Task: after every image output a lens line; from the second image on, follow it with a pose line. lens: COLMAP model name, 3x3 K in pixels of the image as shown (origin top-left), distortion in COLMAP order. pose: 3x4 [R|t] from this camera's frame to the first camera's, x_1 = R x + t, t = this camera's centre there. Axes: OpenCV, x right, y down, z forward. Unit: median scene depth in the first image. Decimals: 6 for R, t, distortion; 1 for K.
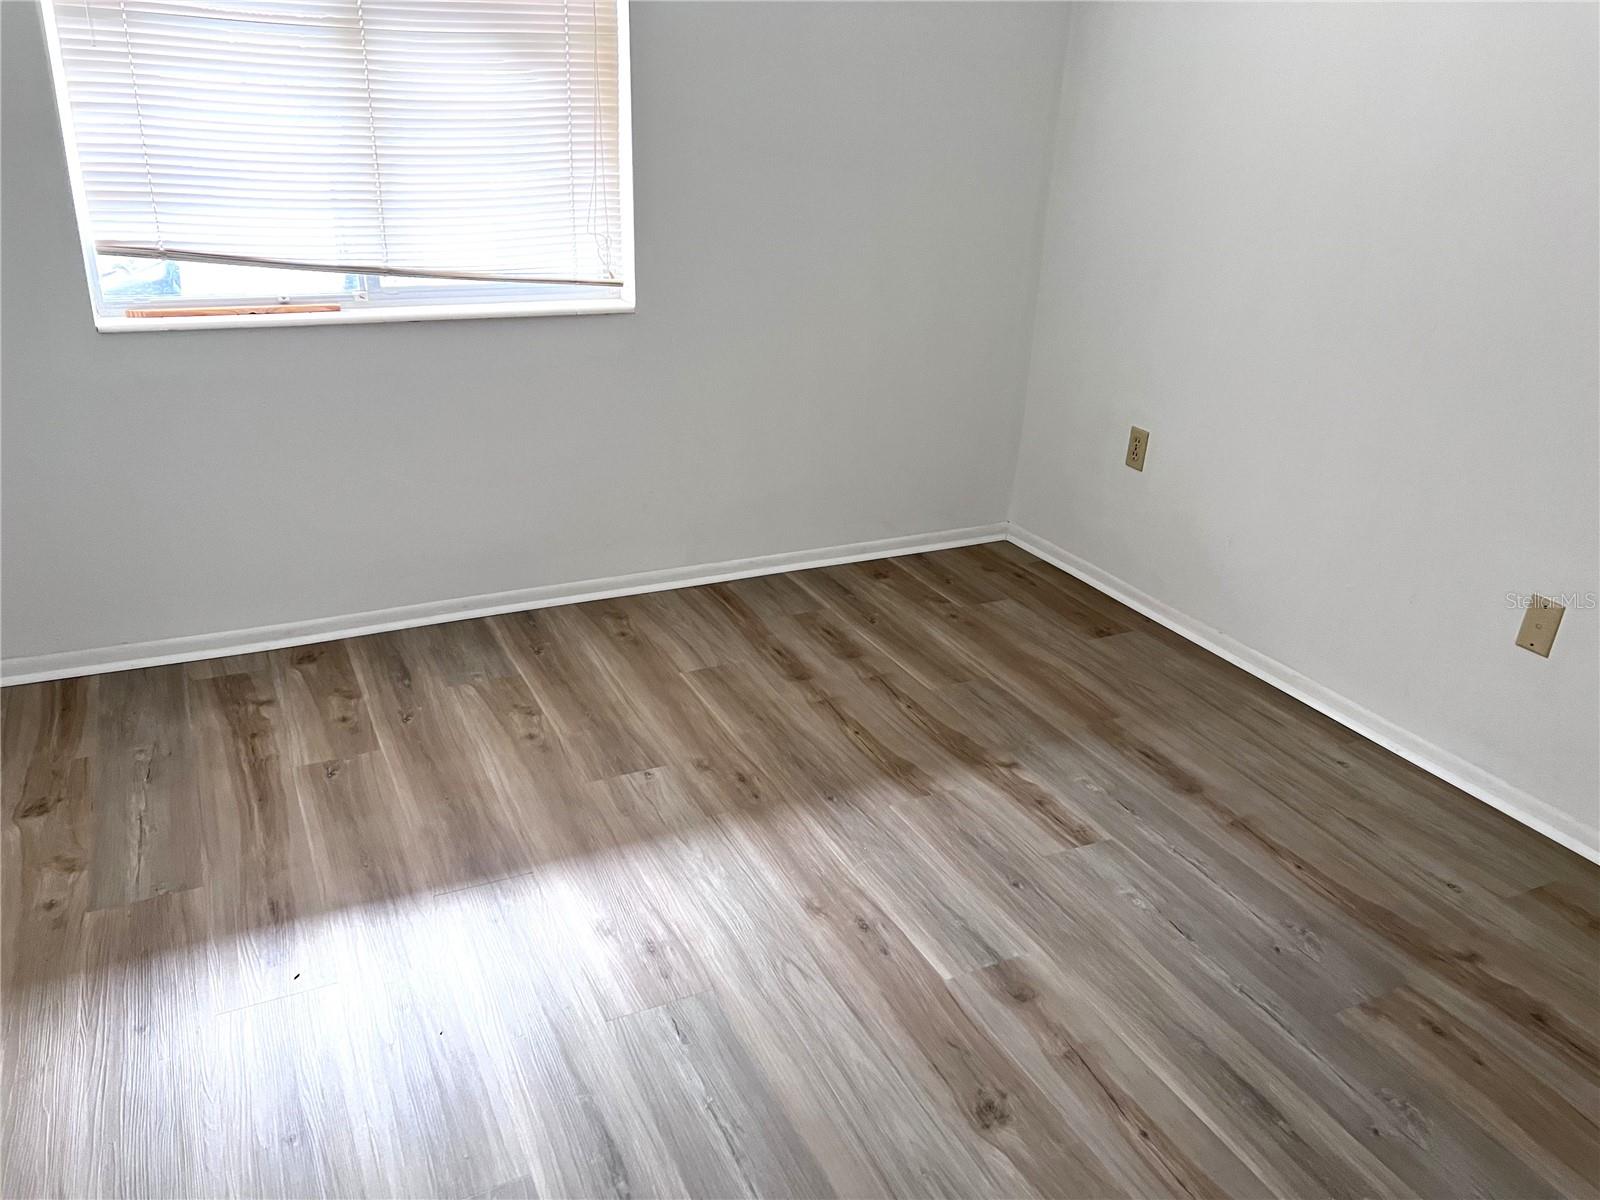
lens RADIAL K [[1198.3, 0, 792.4], [0, 1198.3, 601.6], [0, 0, 1]] dist [0.110966, -0.153950]
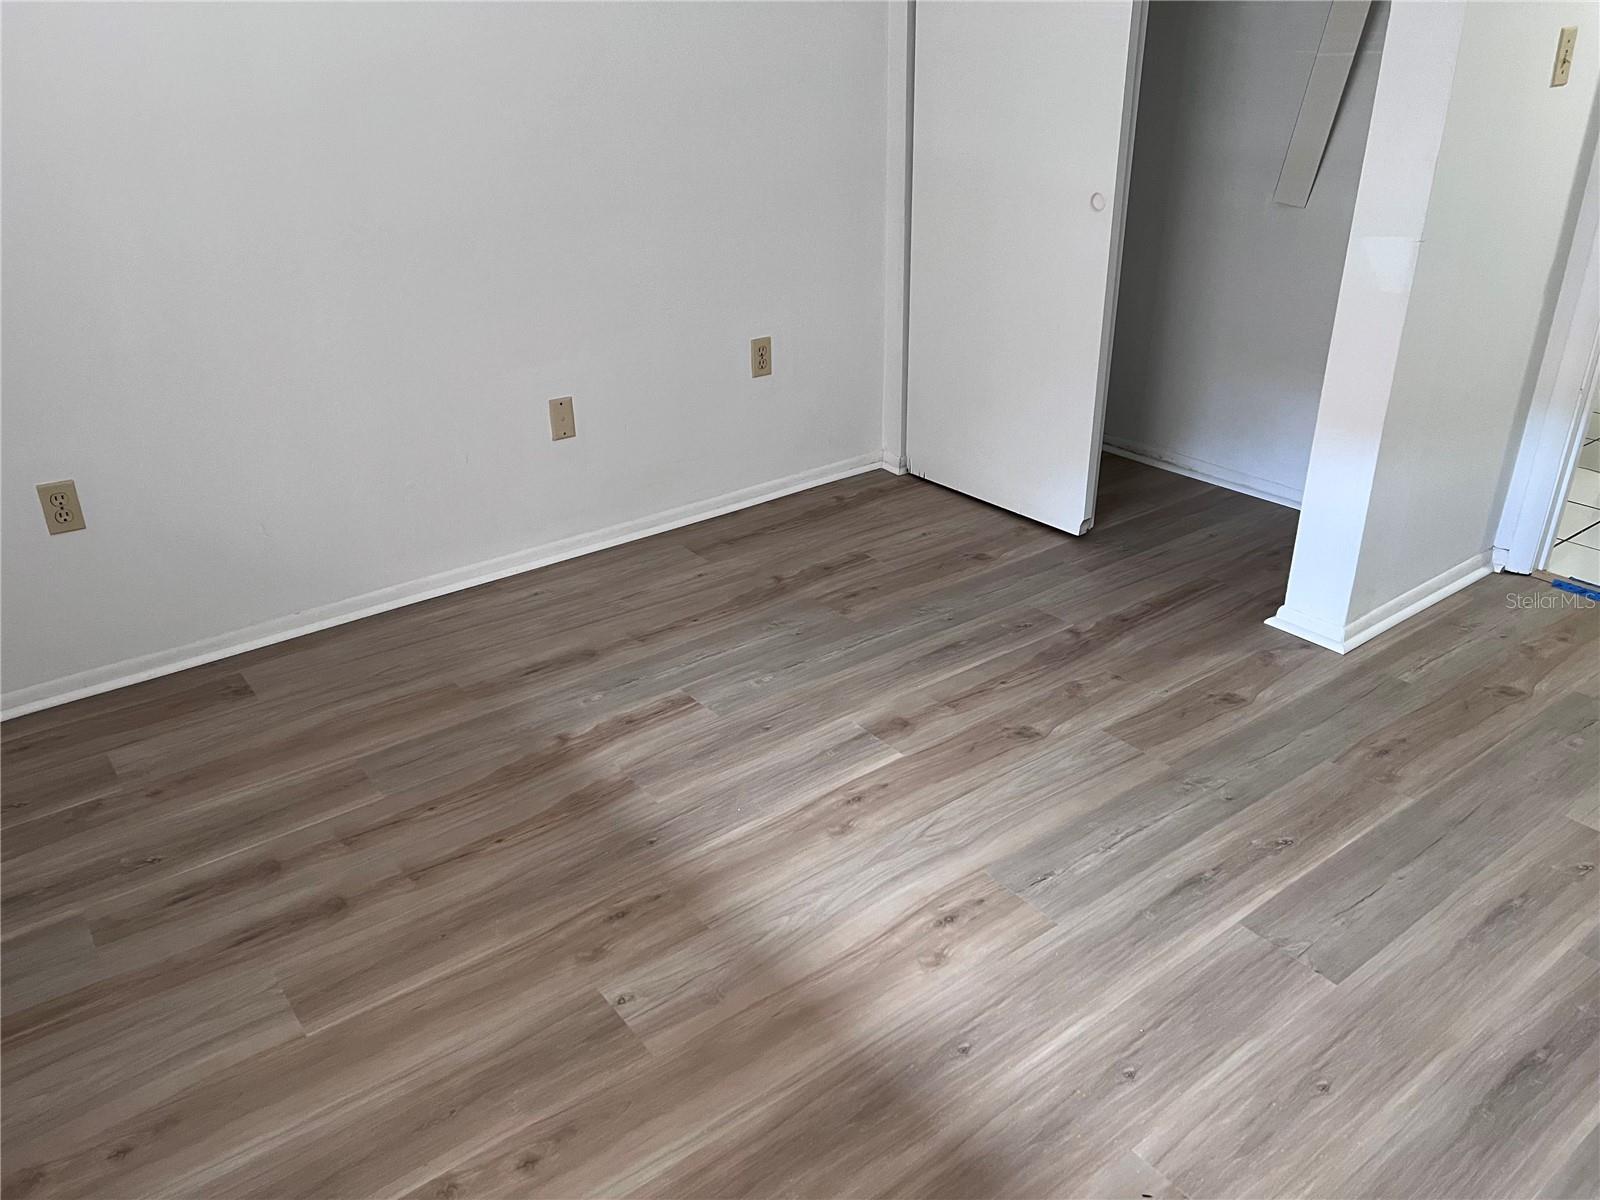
lens RADIAL K [[1198.3, 0, 792.4], [0, 1198.3, 601.6], [0, 0, 1]] dist [0.110966, -0.153950]
pose [[-0.188858, -0.462067, 0.866503, -0.686327], [0.397815, 0.770736, 0.497704, -0.383022], [-0.897817, 0.438704, 0.038258, 0.781875]]
